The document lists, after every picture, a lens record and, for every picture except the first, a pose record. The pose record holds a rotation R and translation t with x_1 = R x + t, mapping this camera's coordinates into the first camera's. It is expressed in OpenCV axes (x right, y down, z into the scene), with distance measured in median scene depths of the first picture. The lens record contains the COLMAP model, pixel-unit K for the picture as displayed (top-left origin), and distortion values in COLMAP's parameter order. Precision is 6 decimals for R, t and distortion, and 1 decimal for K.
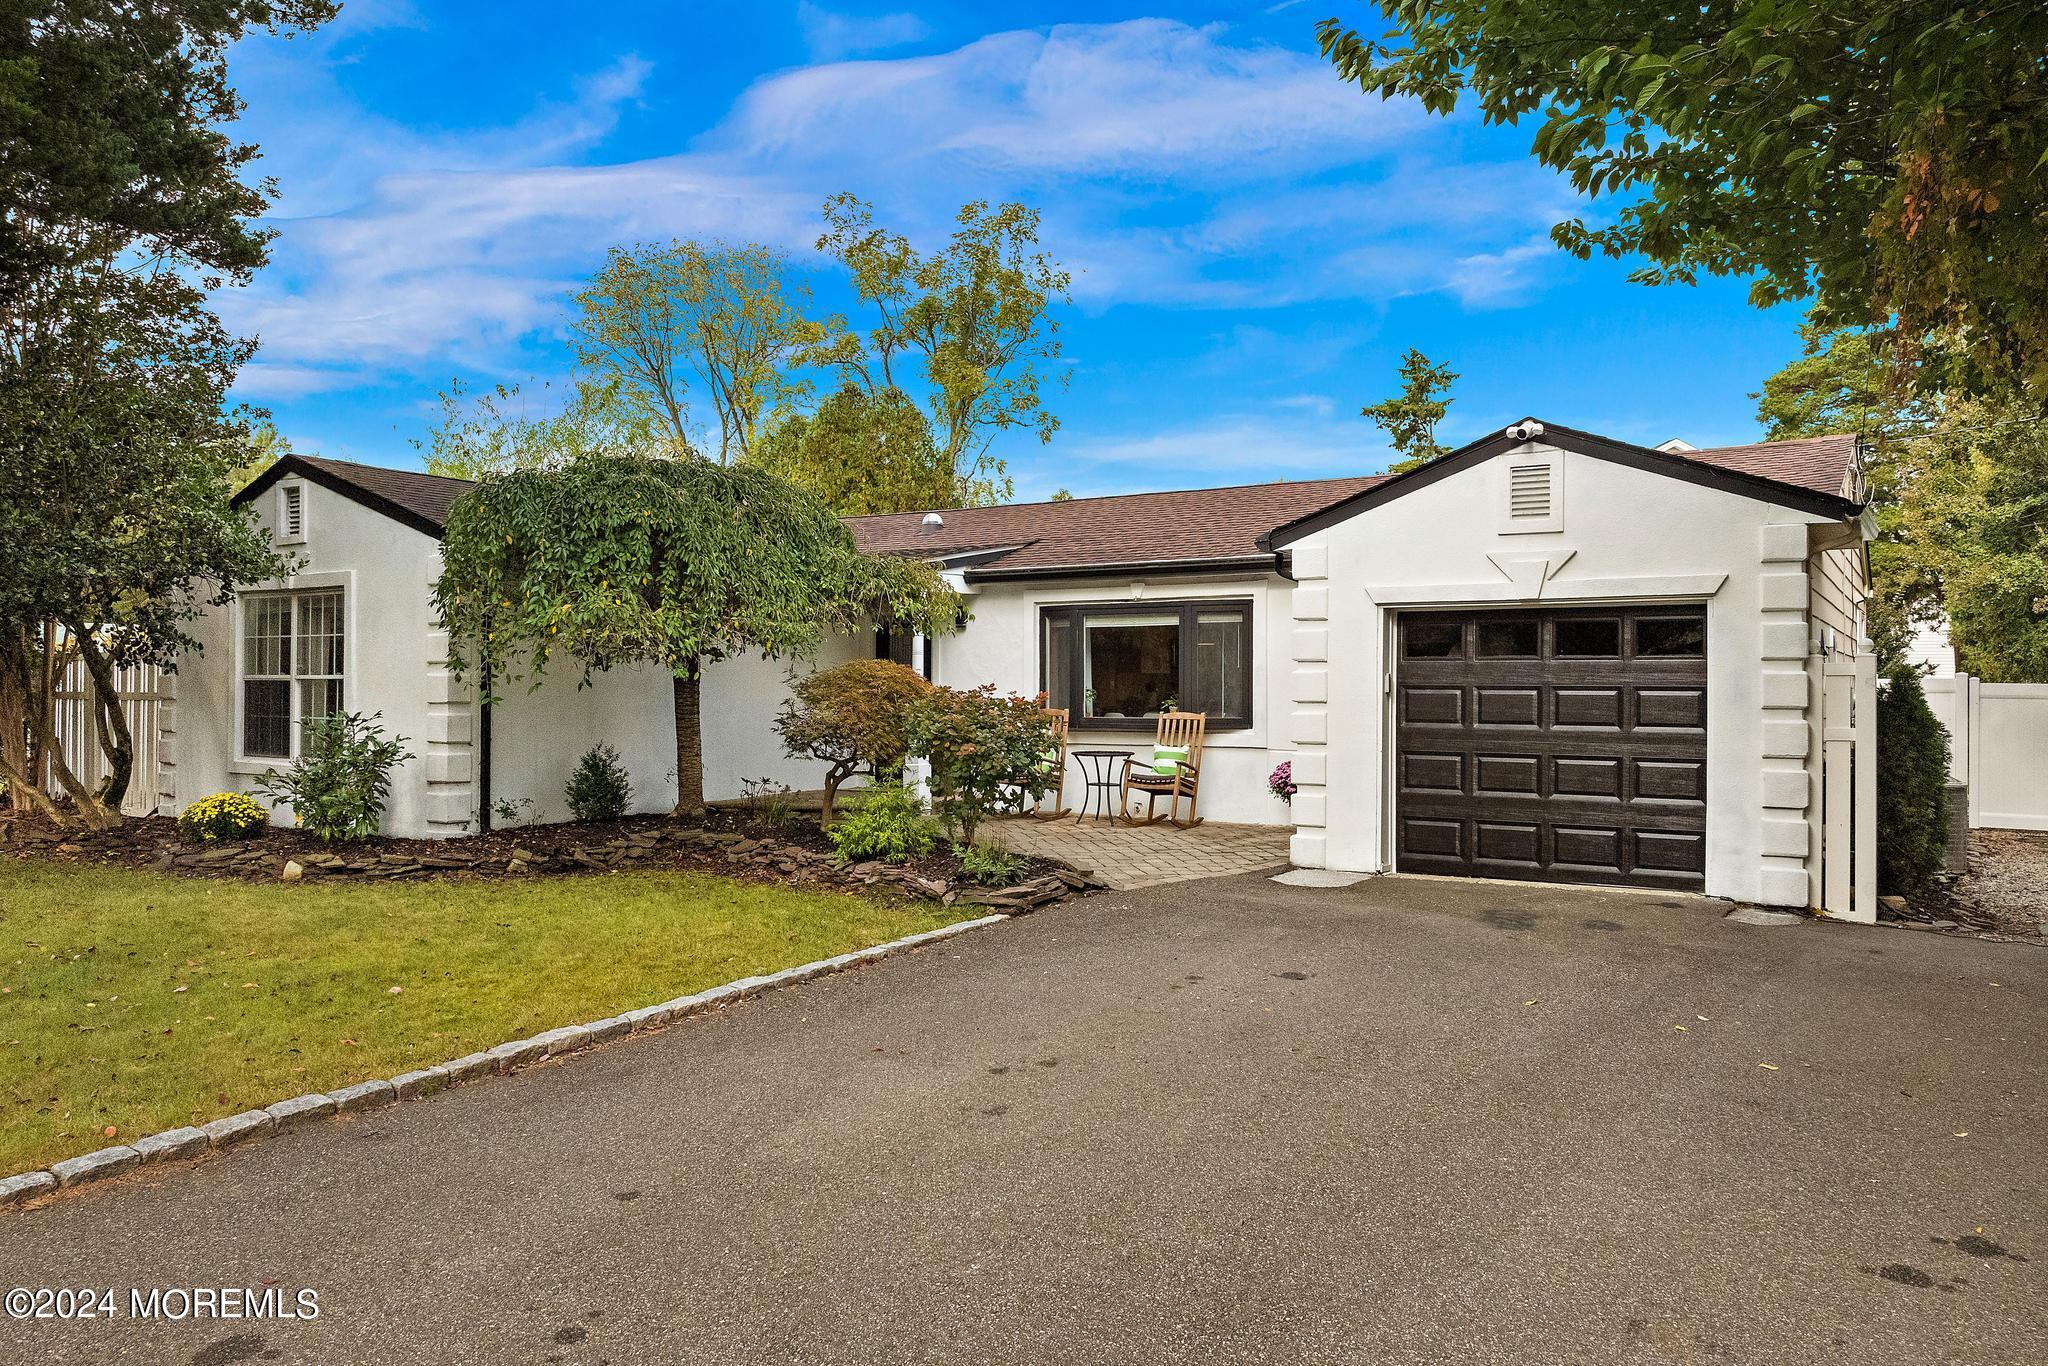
lens RADIAL K [[1452.5, 0, 1035.2], [0, 1452.5, 682.3], [0, 0, 1]] dist [-0.038595, -0.005726]
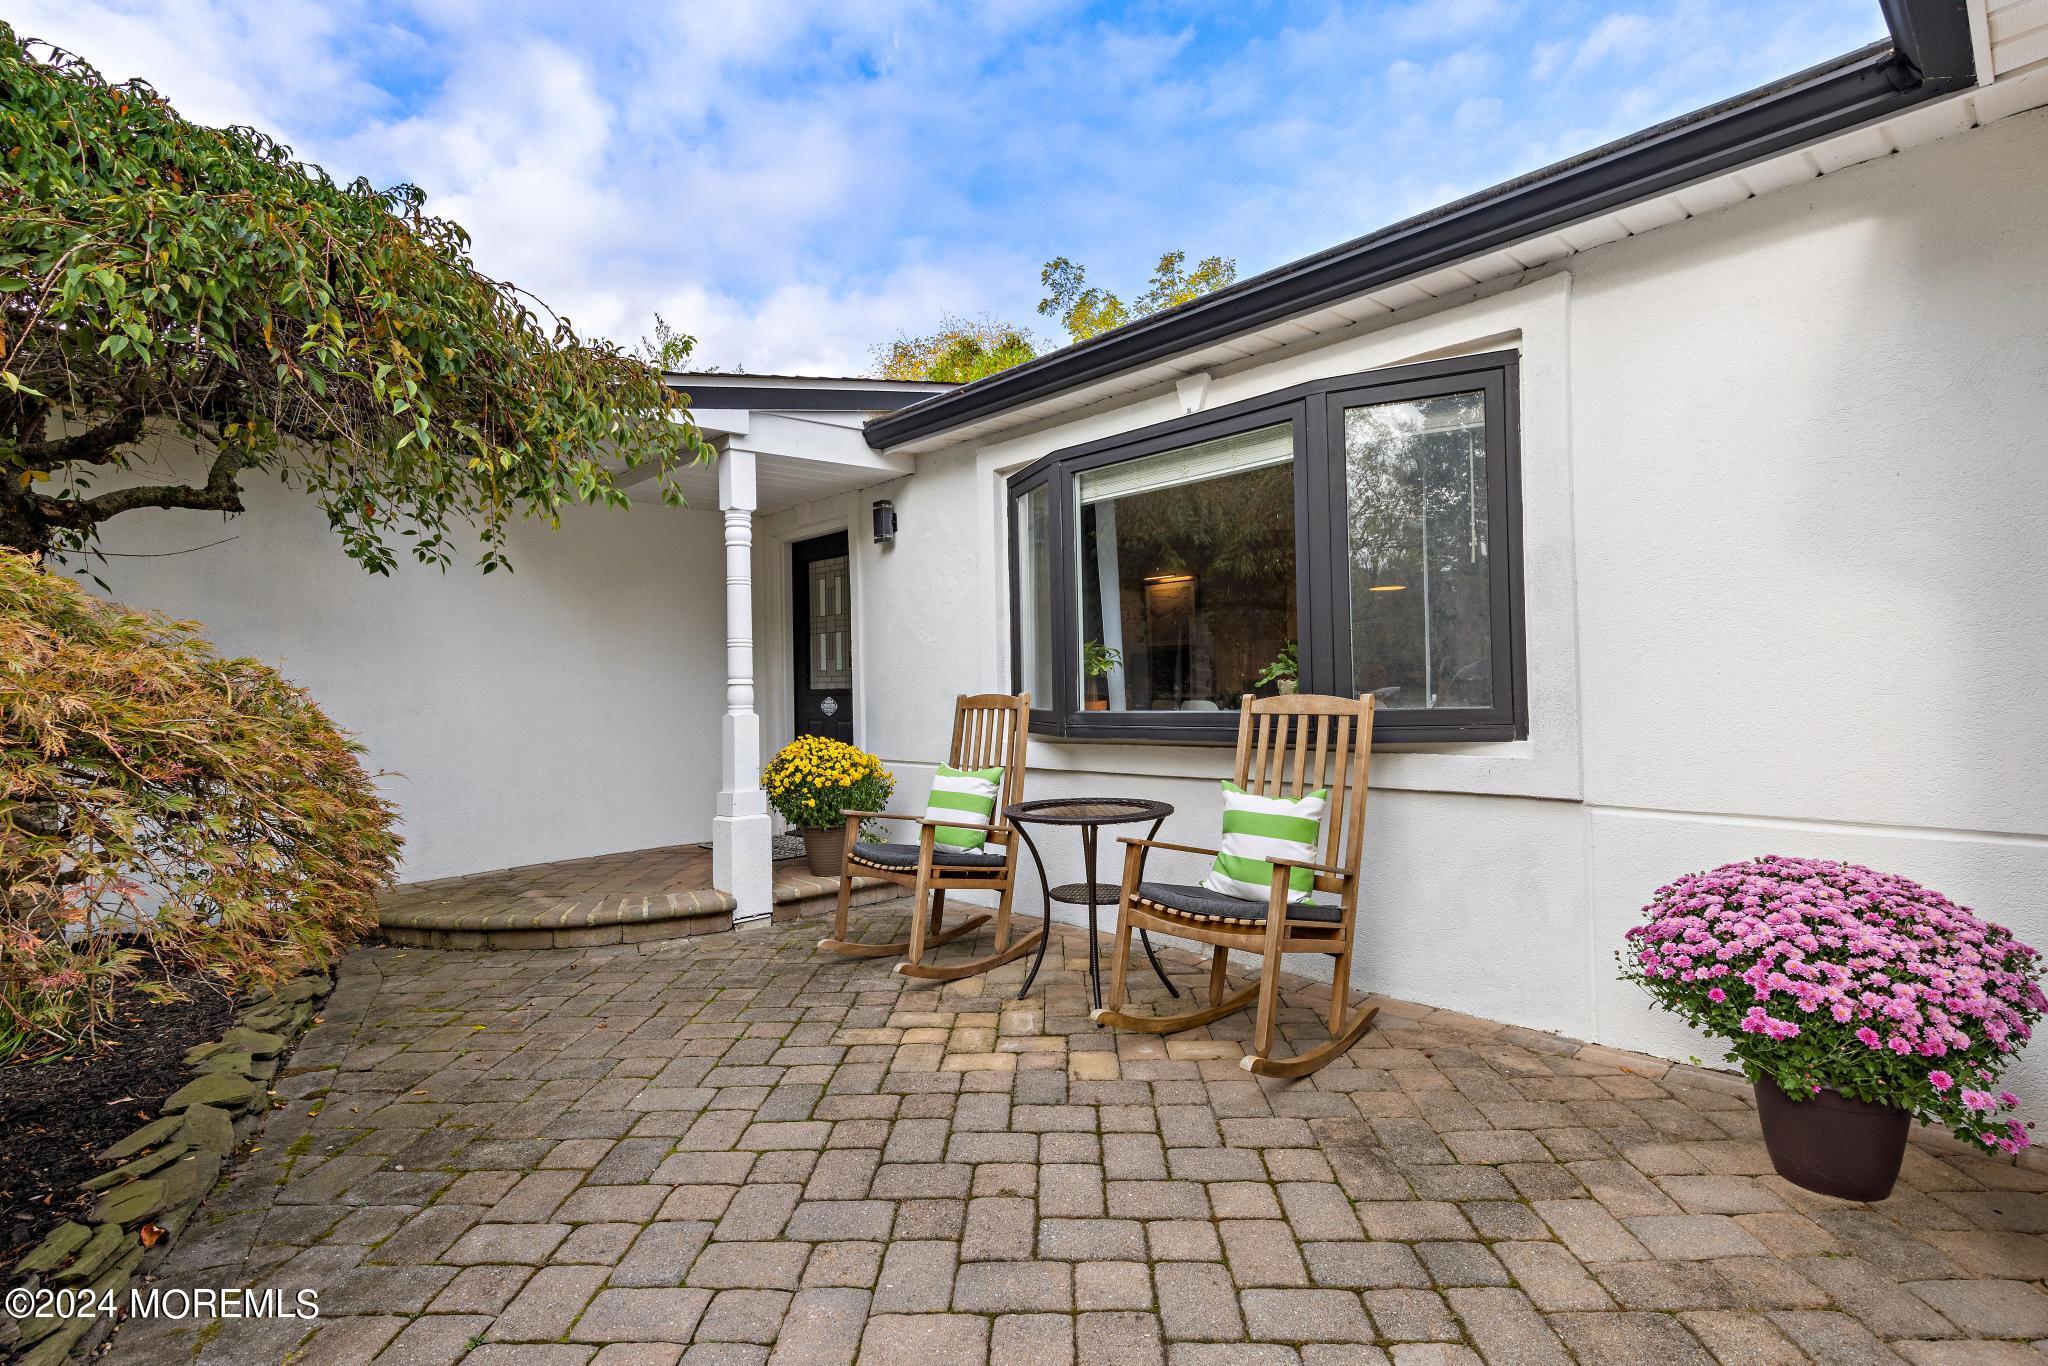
lens RADIAL K [[1047.1, 0, 1024.0], [0, 1047.1, 683.0], [0, 0, 1]] dist [0.000297, 0.000042]
pose [[0.974696, -0.023396, -0.222305, 0.090784], [0.023999, 0.999712, 0.000011, 0.016102], [0.222241, -0.005346, 0.974977, 0.734732]]
